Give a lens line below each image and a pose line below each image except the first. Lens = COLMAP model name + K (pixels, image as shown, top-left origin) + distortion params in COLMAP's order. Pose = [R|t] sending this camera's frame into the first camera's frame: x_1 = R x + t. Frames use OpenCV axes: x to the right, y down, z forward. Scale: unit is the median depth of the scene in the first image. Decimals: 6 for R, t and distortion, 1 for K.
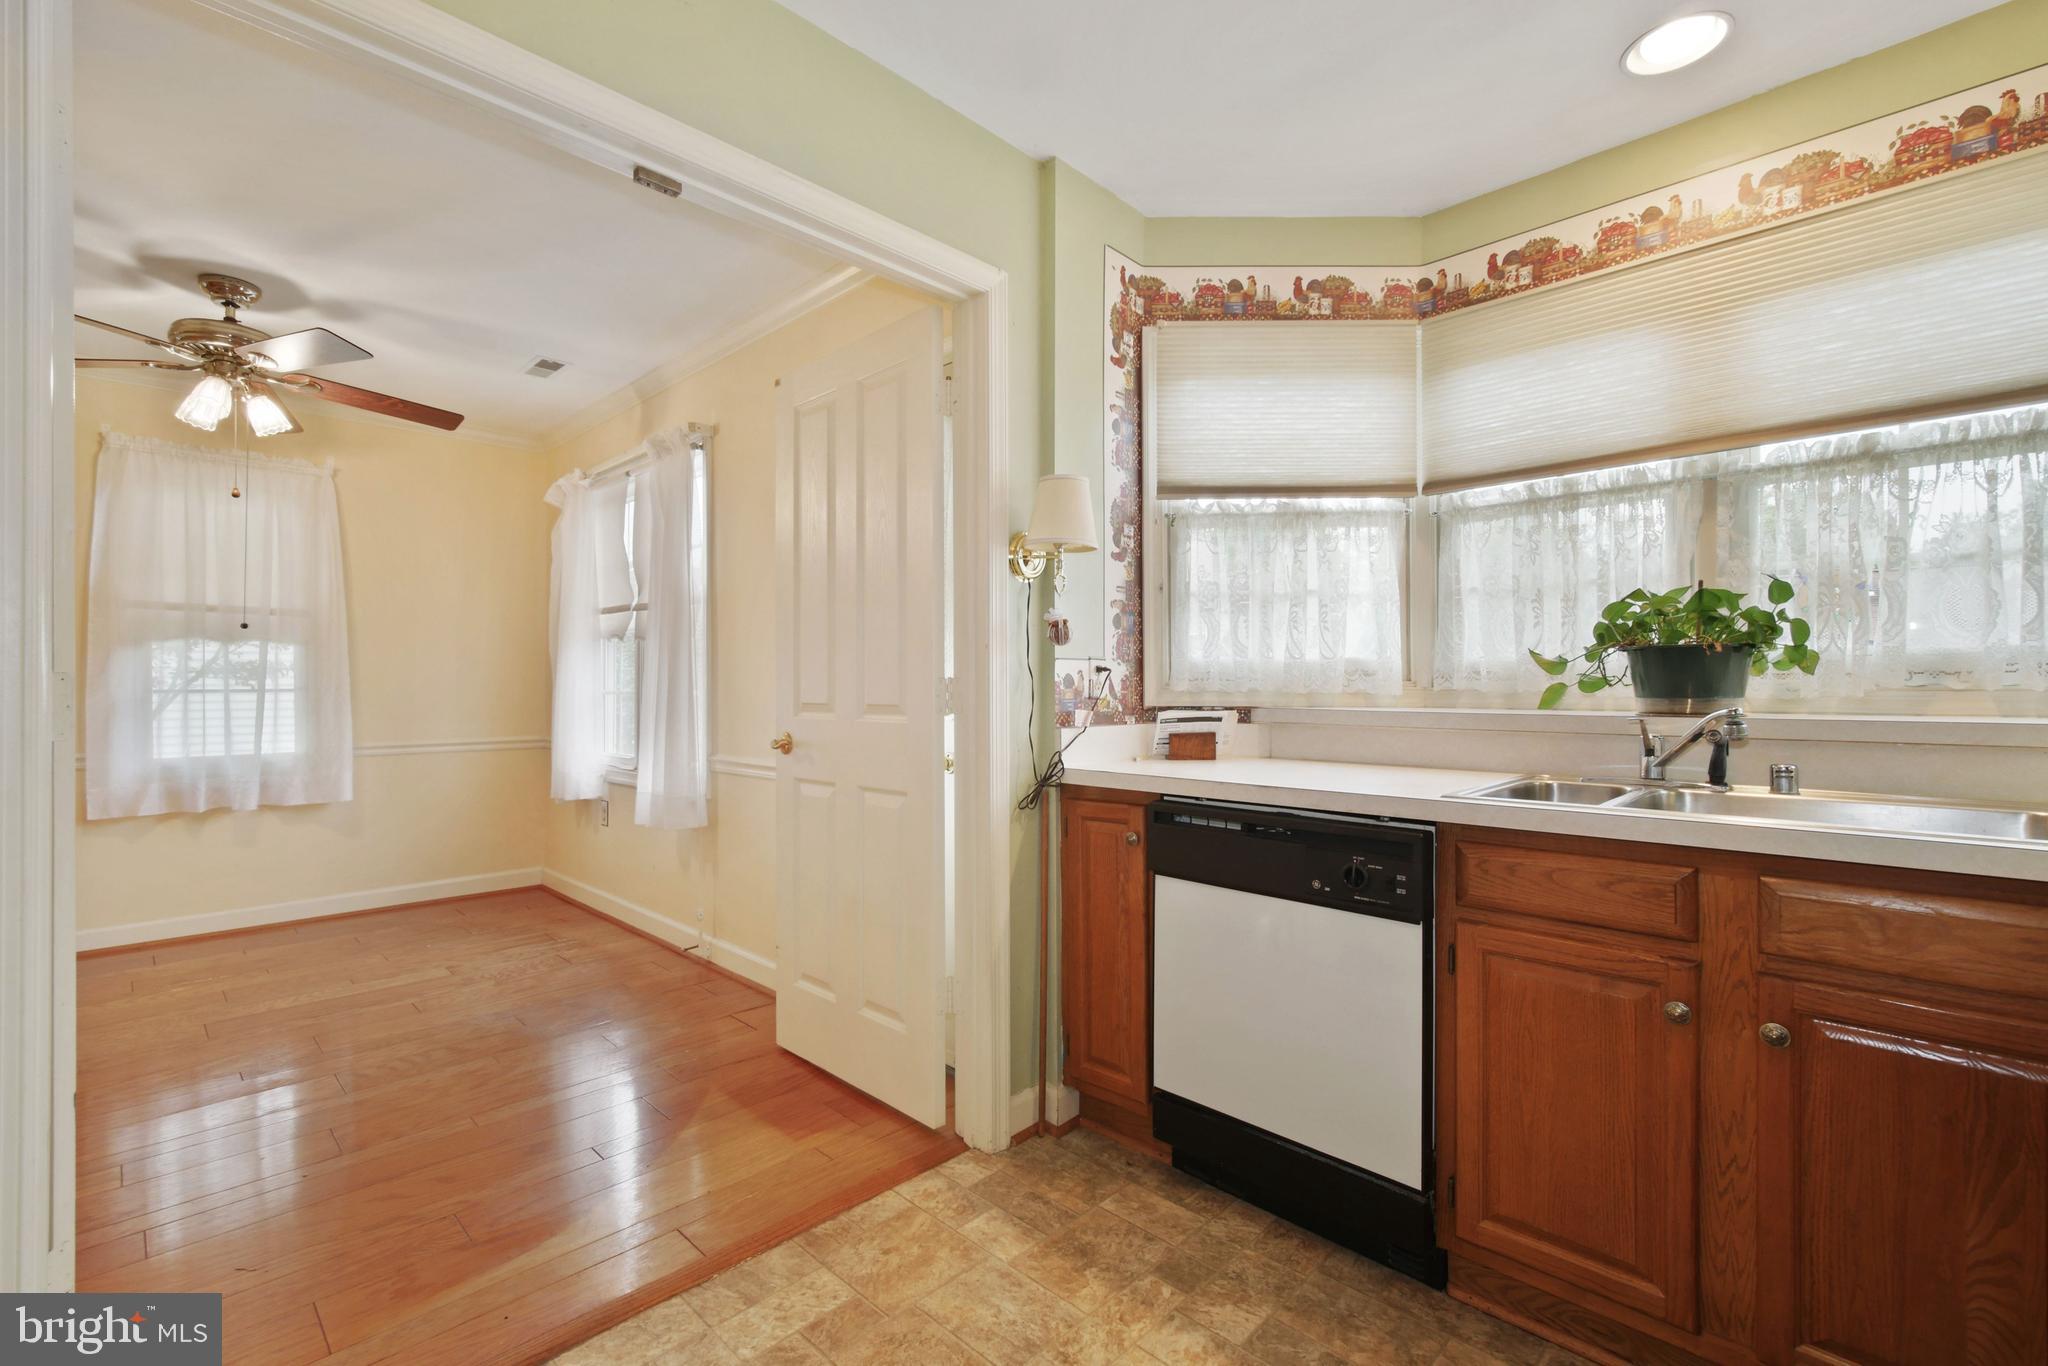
lens RADIAL K [[896.7, 0, 1024.0], [0, 896.7, 683.0], [0, 0, 1]] dist [0.001786, 0.000199]
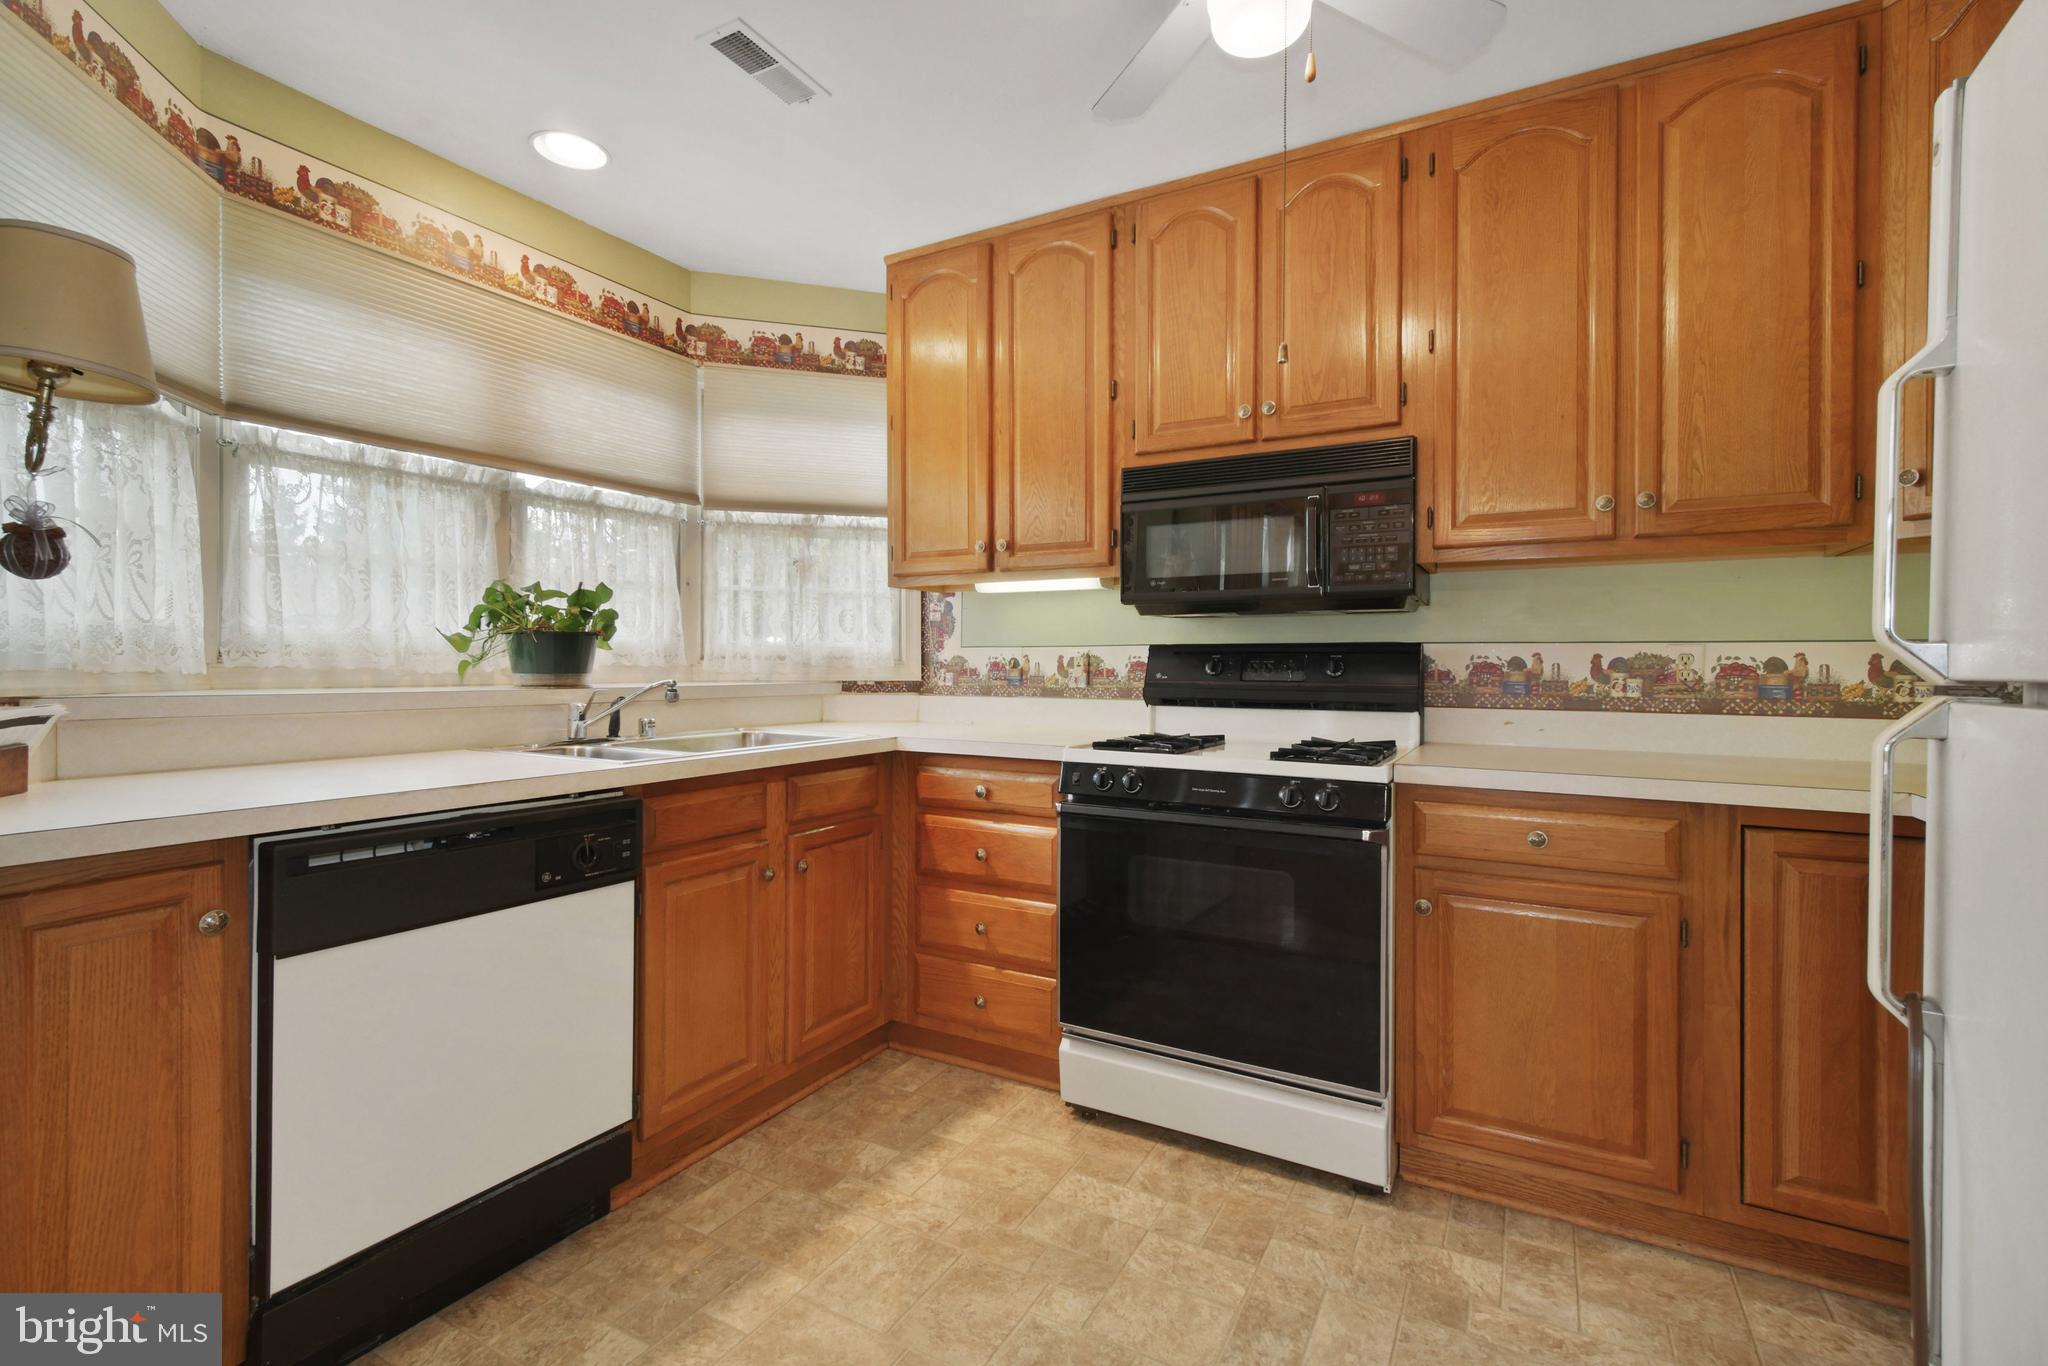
lens RADIAL K [[915.7, 0, 1028.9], [0, 915.7, 667.2], [0, 0, 1]] dist [0.001723, -0.000346]
pose [[-0.265262, -0.003424, 0.964170, -0.546328], [-0.008735, 0.999961, 0.001148, 0.000584], [-0.964137, -0.008117, -0.265282, 0.581939]]
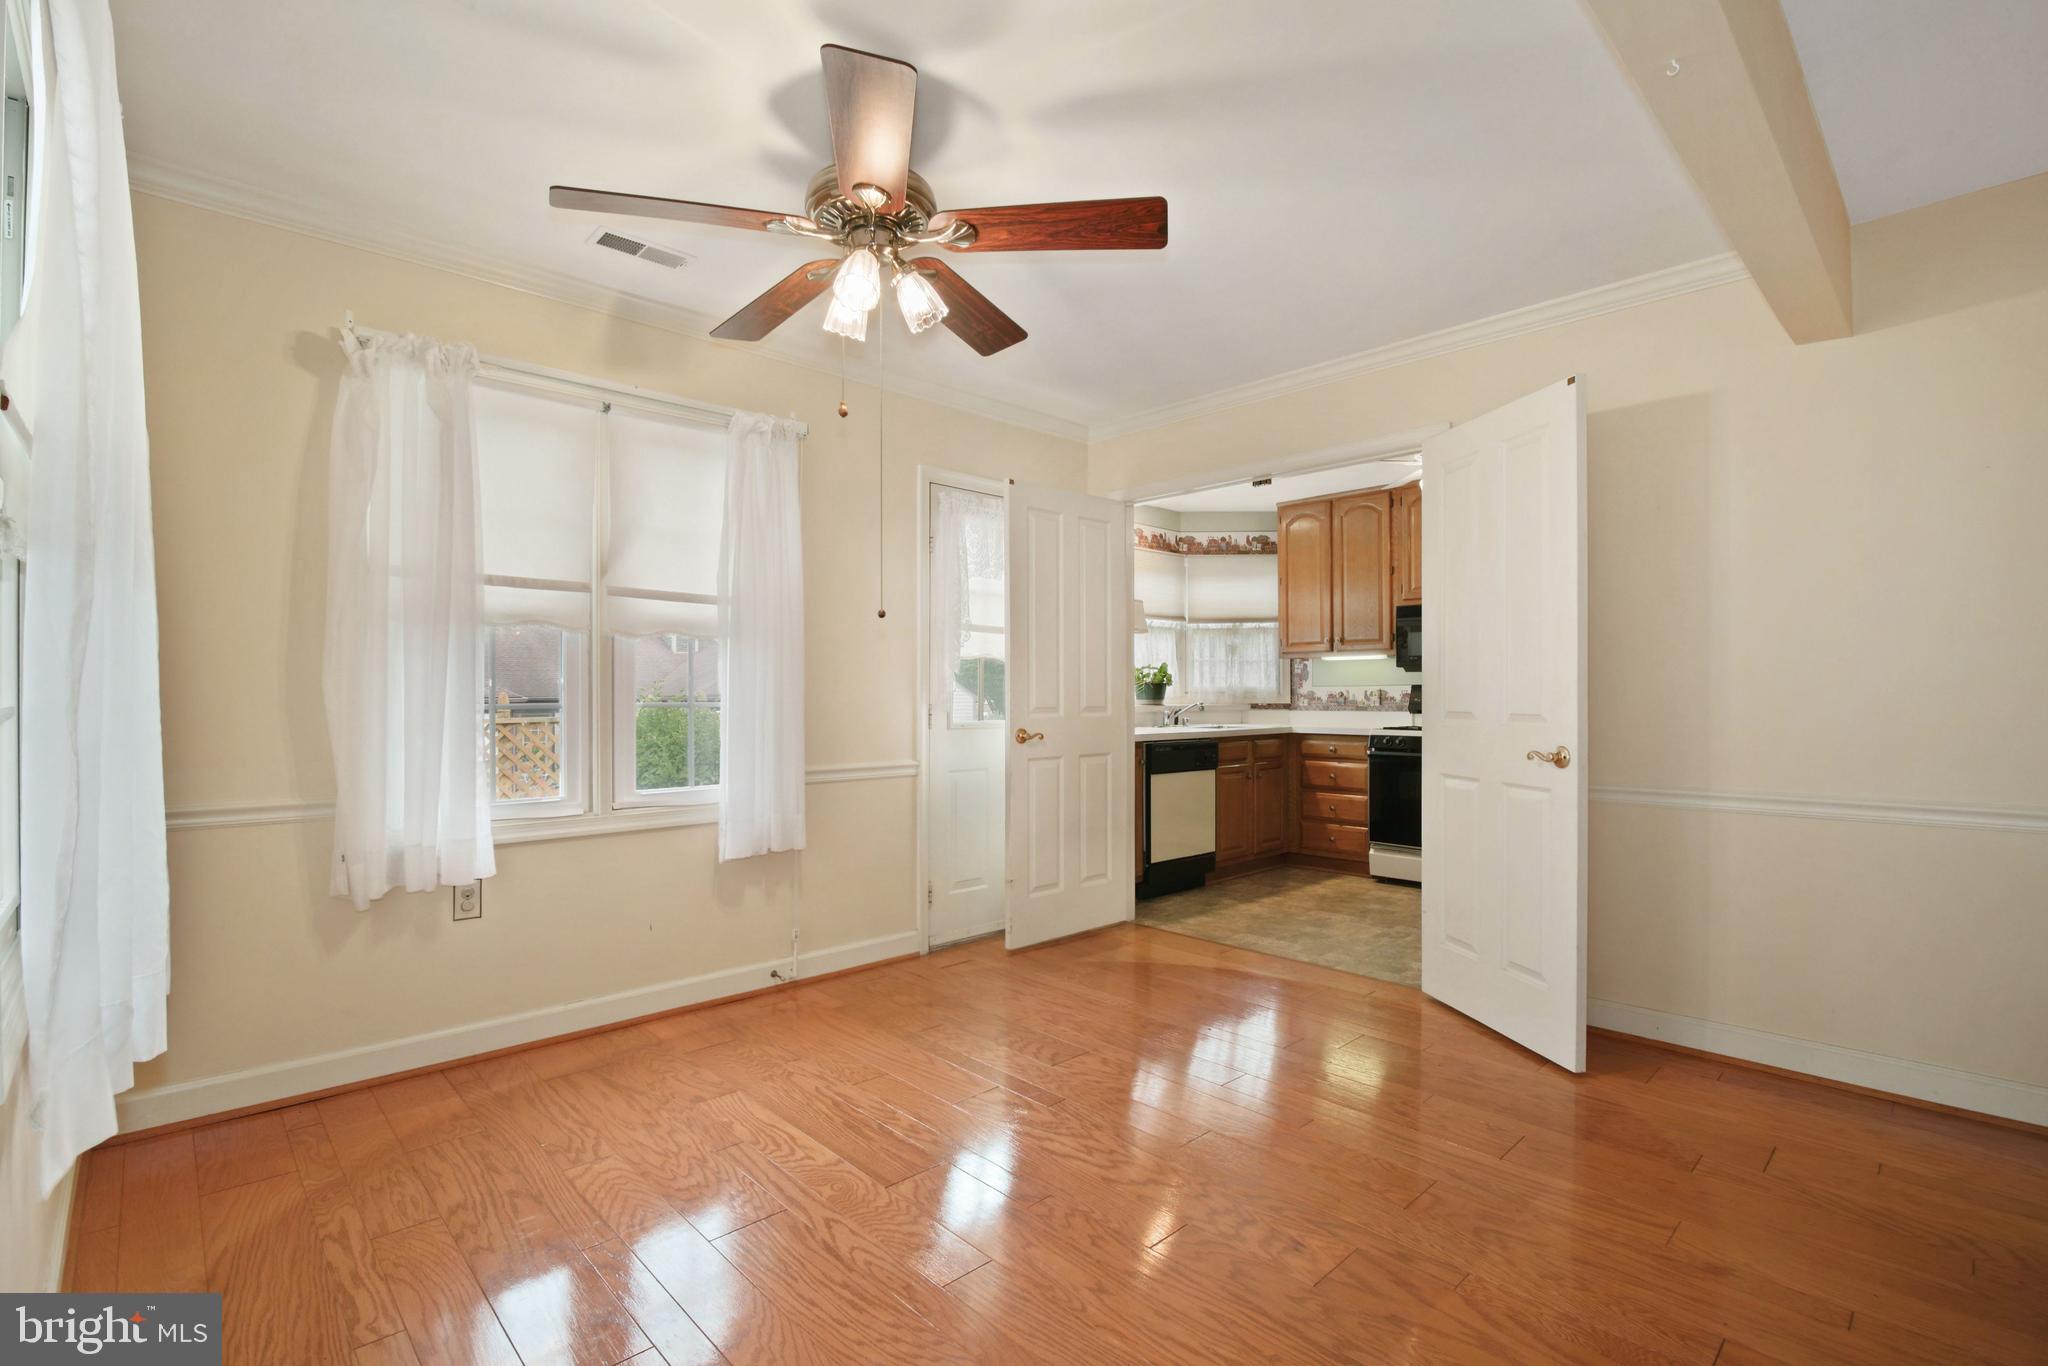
lens RADIAL K [[927.4, 0, 1008.8], [0, 927.4, 693.2], [0, 0, 1]] dist [-0.011540, -0.000339]
pose [[0.045425, 0.002367, 0.998965, -2.062365], [-0.002838, 0.999993, -0.002241, 0.002387], [-0.998964, -0.002733, 0.045432, 1.116546]]
